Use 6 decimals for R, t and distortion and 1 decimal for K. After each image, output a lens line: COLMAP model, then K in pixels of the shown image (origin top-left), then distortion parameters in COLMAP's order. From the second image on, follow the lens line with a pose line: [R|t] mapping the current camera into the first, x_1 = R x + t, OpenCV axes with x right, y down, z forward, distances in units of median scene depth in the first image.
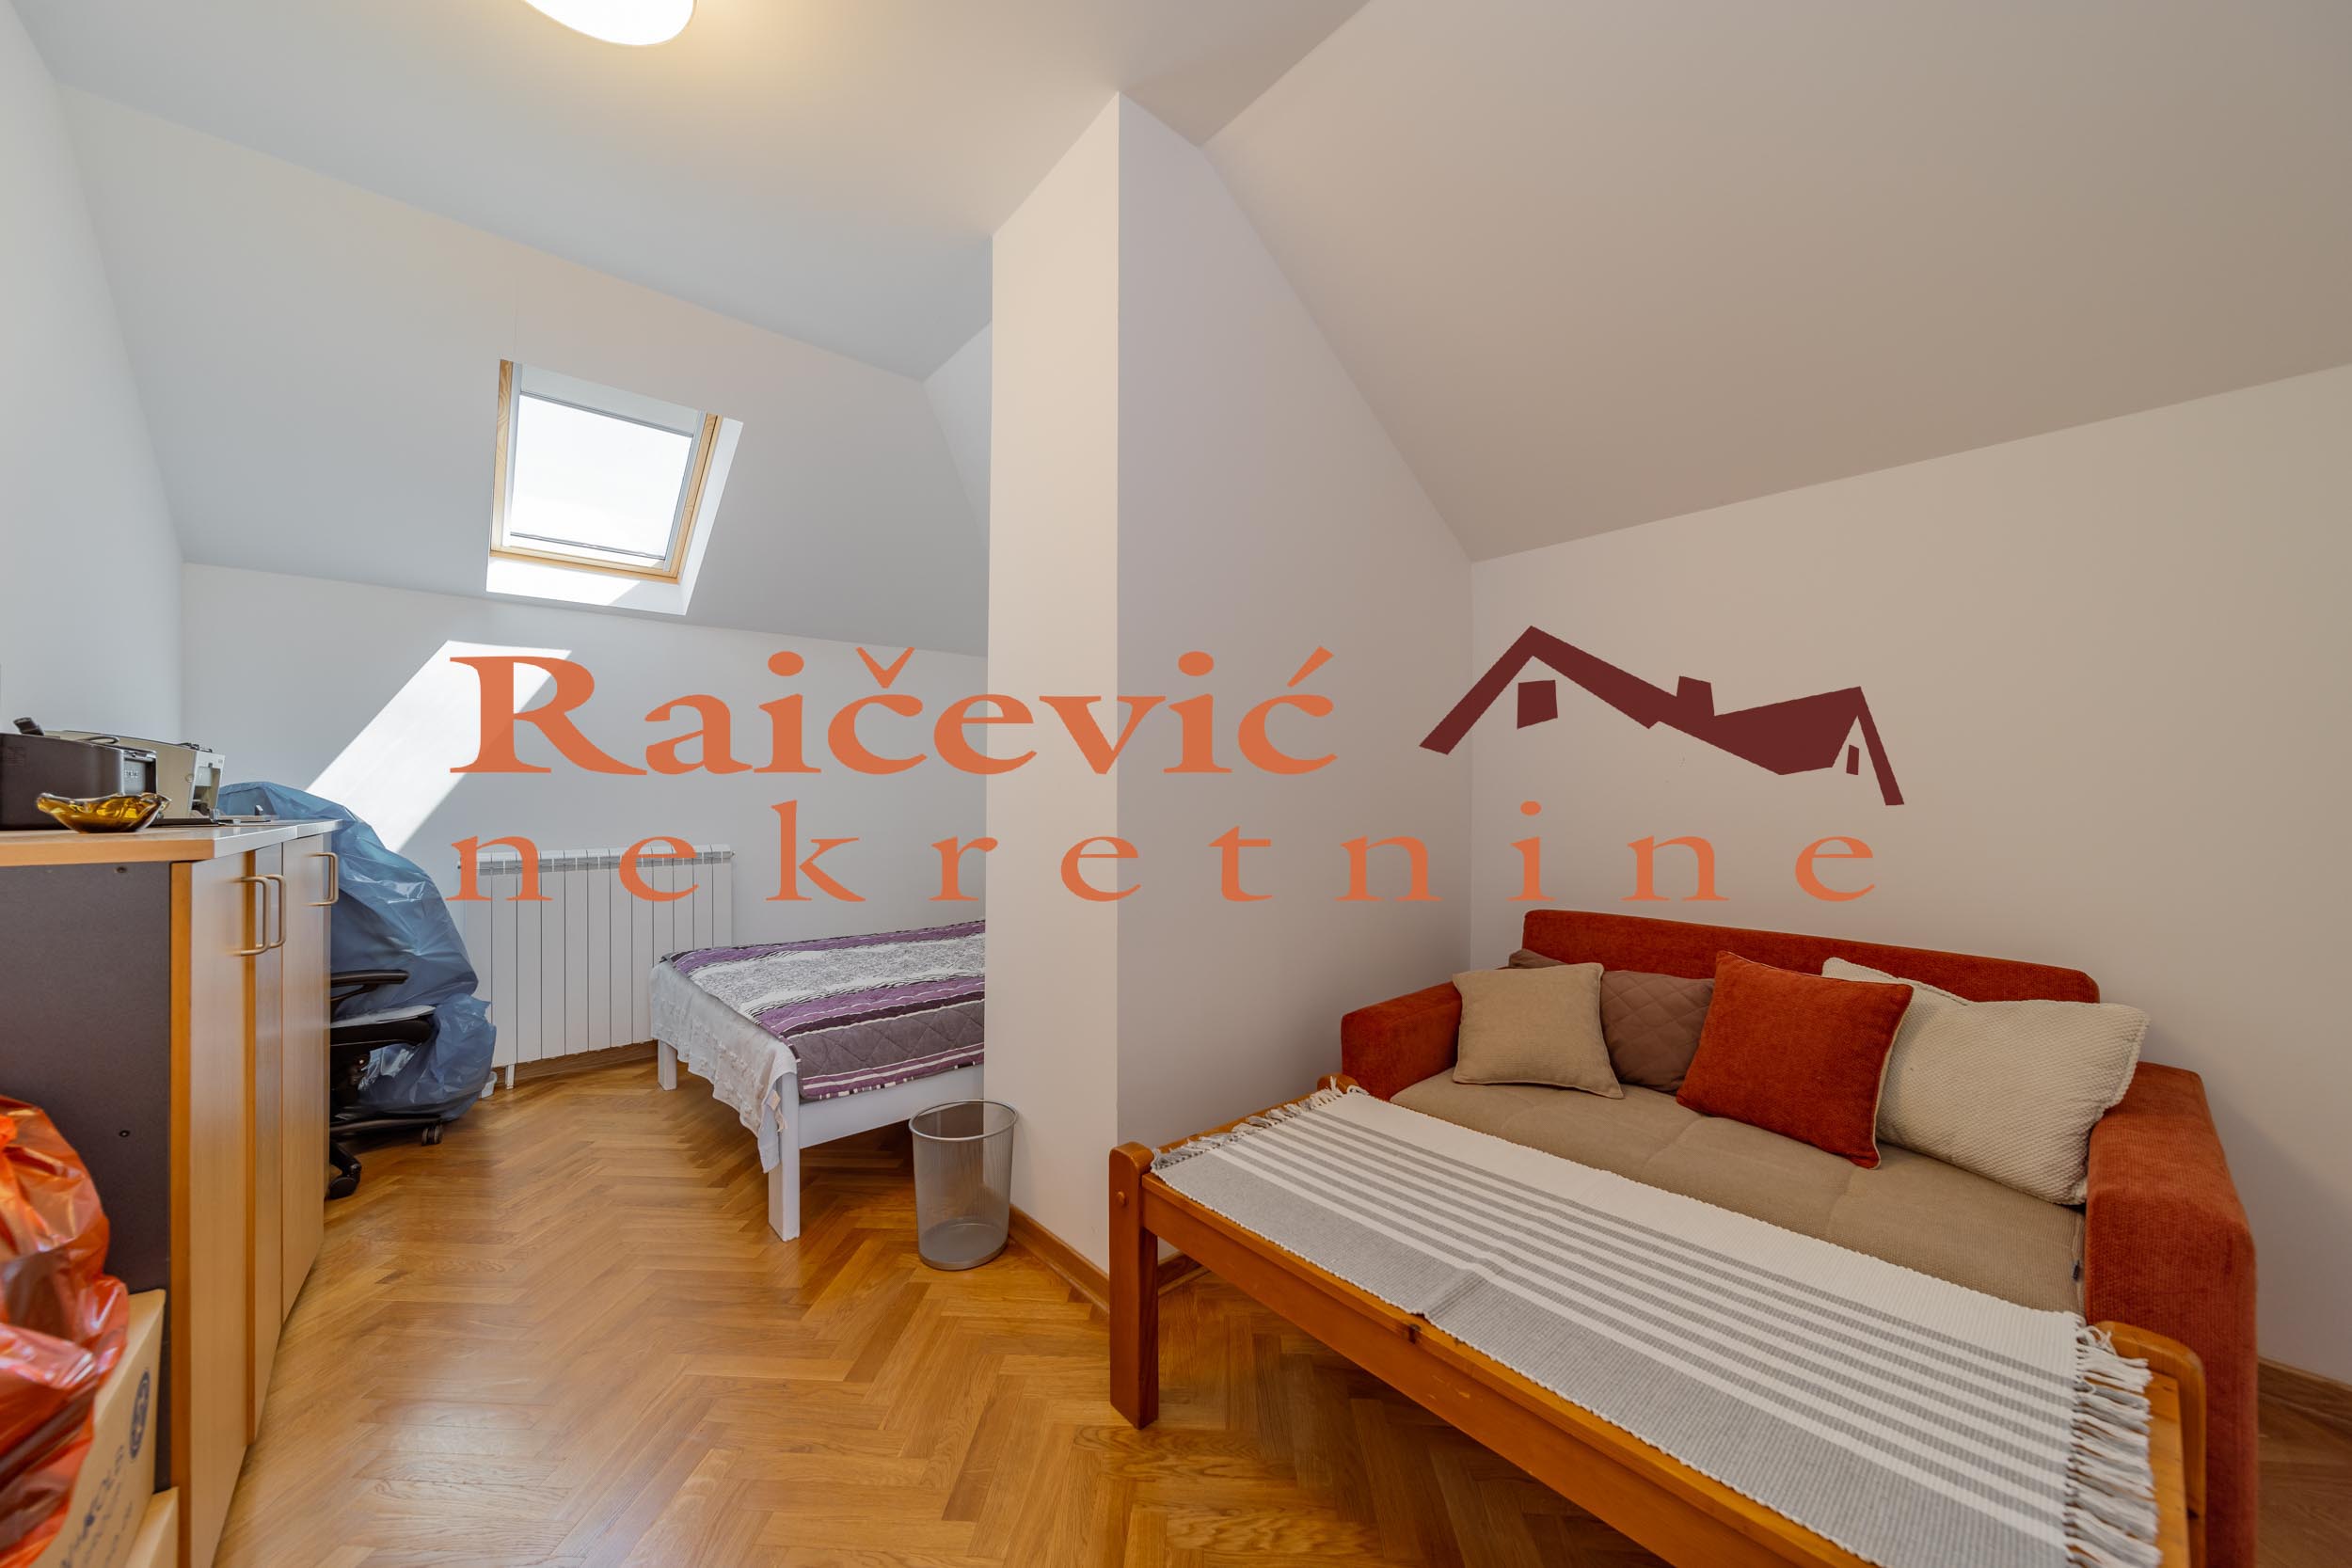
lens RADIAL K [[840.6, 0, 1176.0], [0, 840.6, 784.0], [0, 0, 1]] dist [-0.000569, -0.000031]
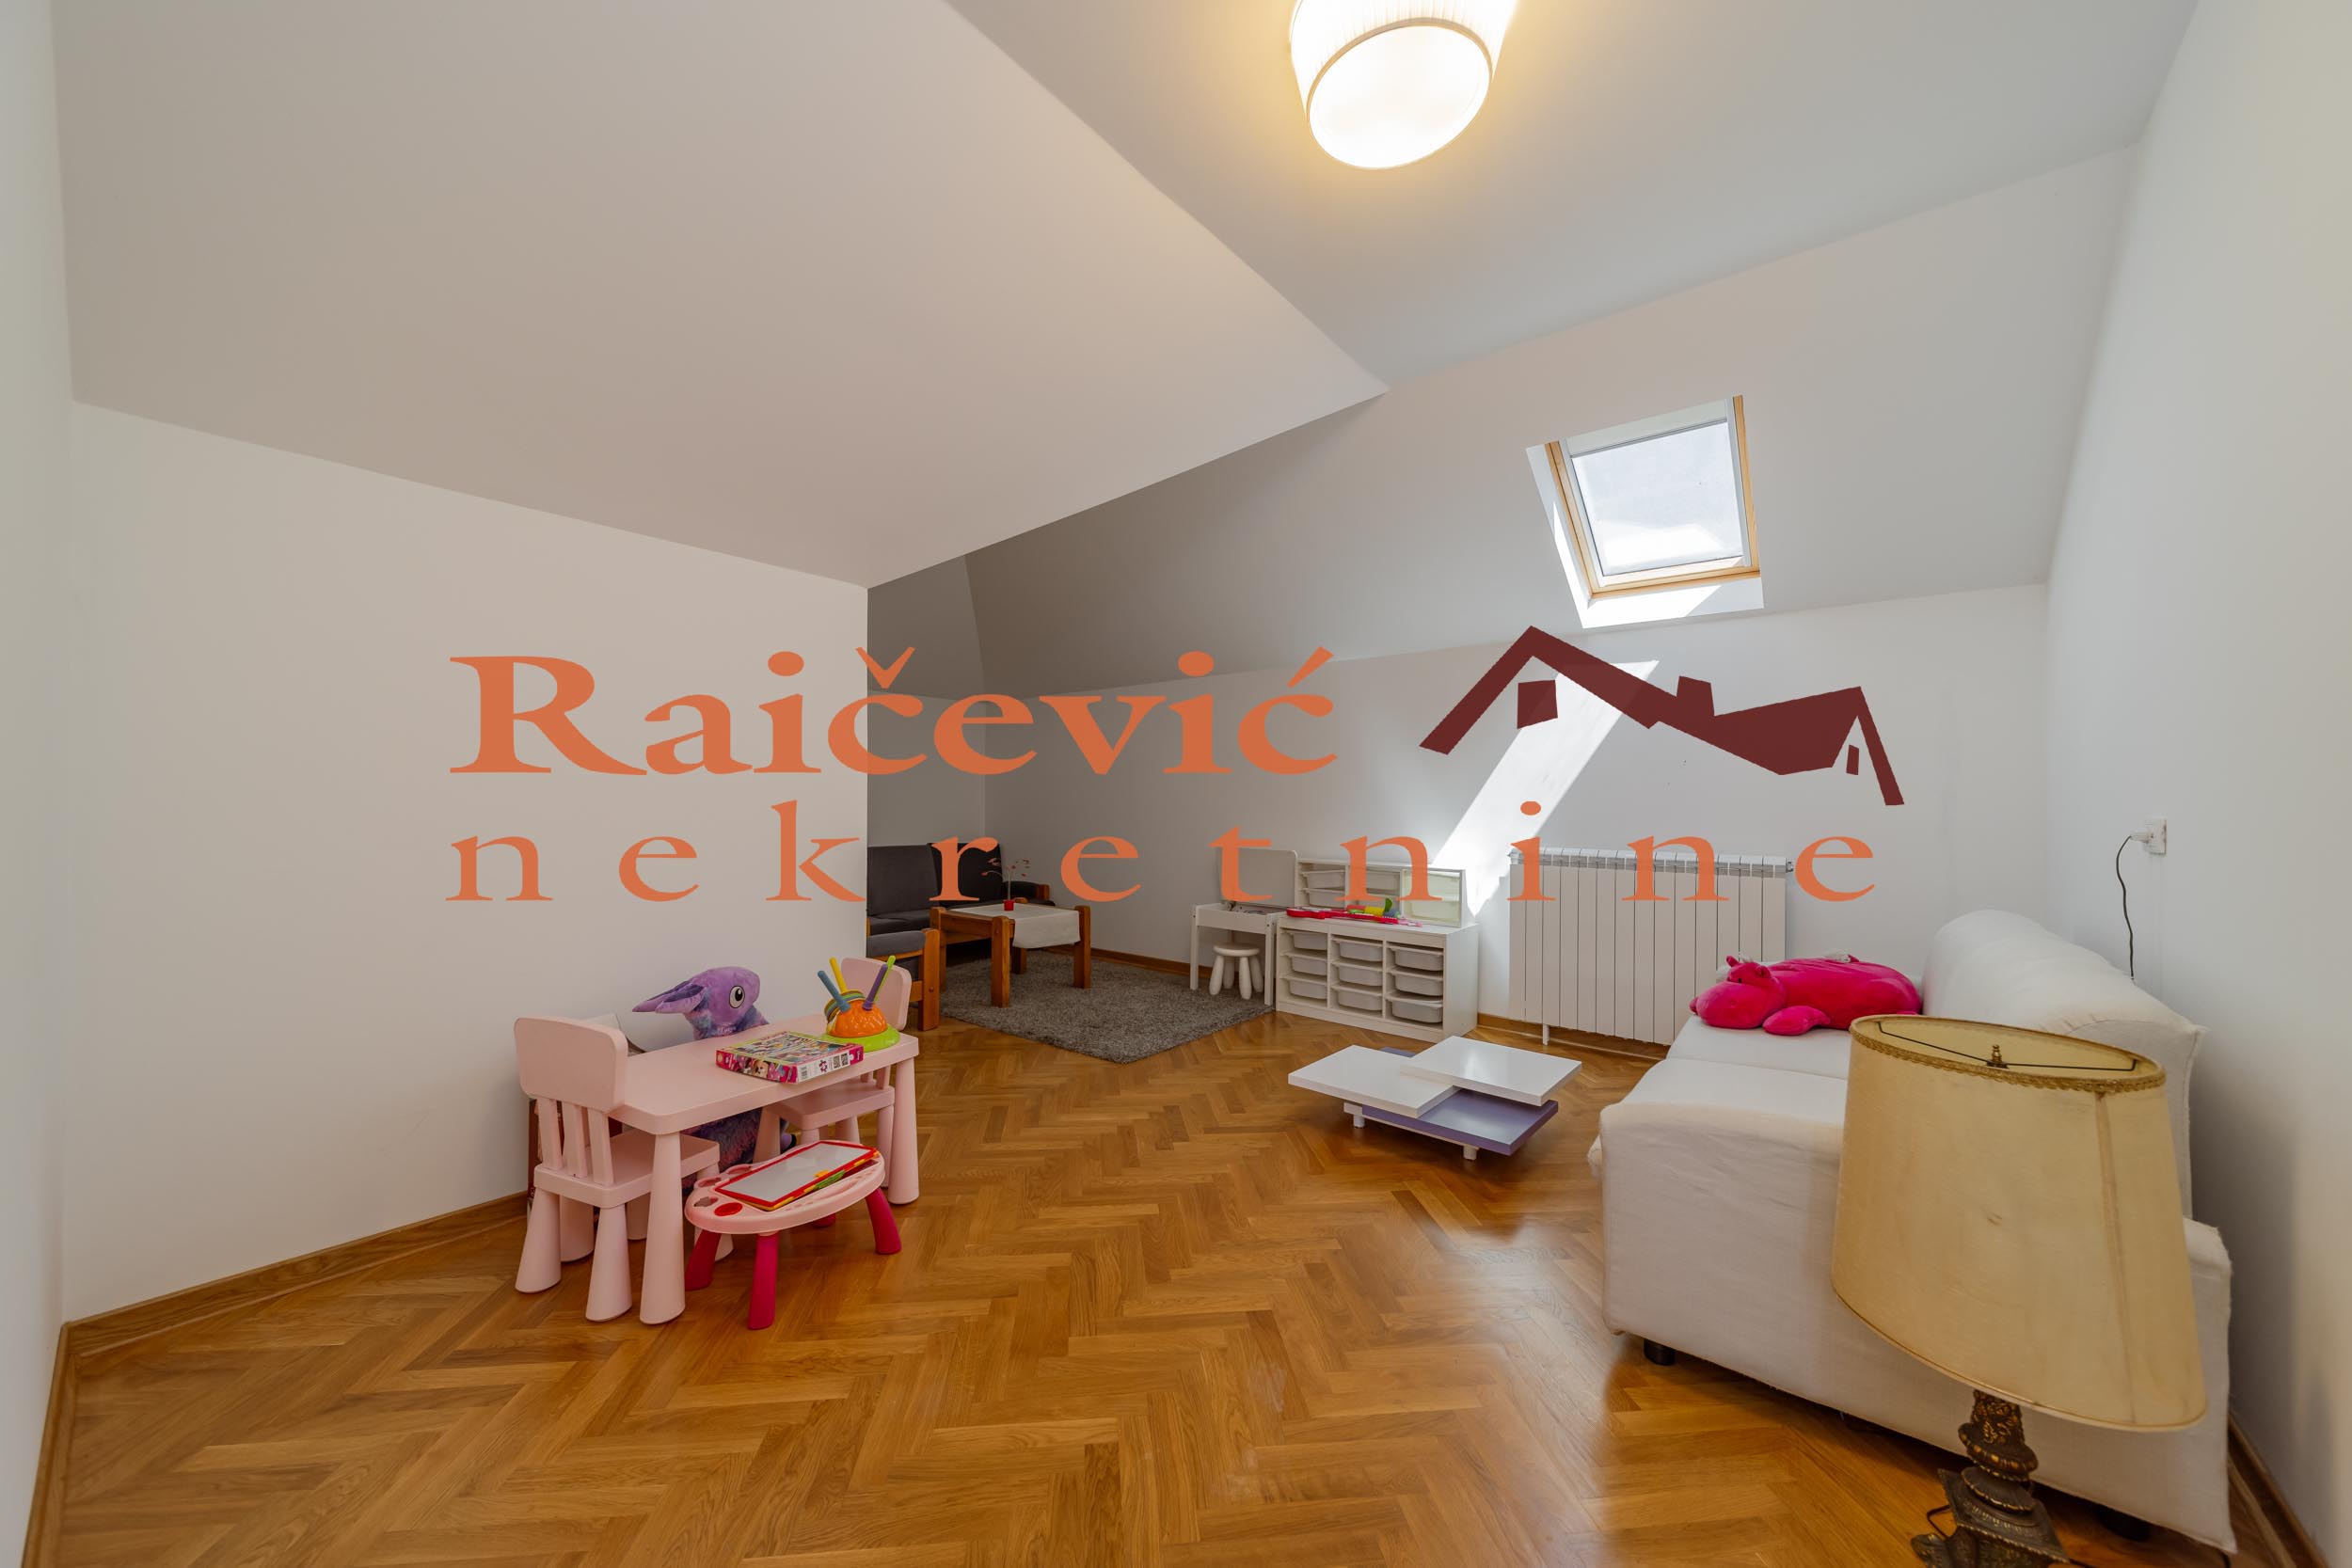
lens RADIAL K [[840.6, 0, 1176.0], [0, 840.6, 784.0], [0, 0, 1]] dist [-0.000569, -0.000031]
pose [[0.172054, -0.010581, -0.985031, 0.215638], [0.002427, 0.999944, -0.010318, 0.001201], [0.985084, -0.000616, 0.172070, 0.197930]]
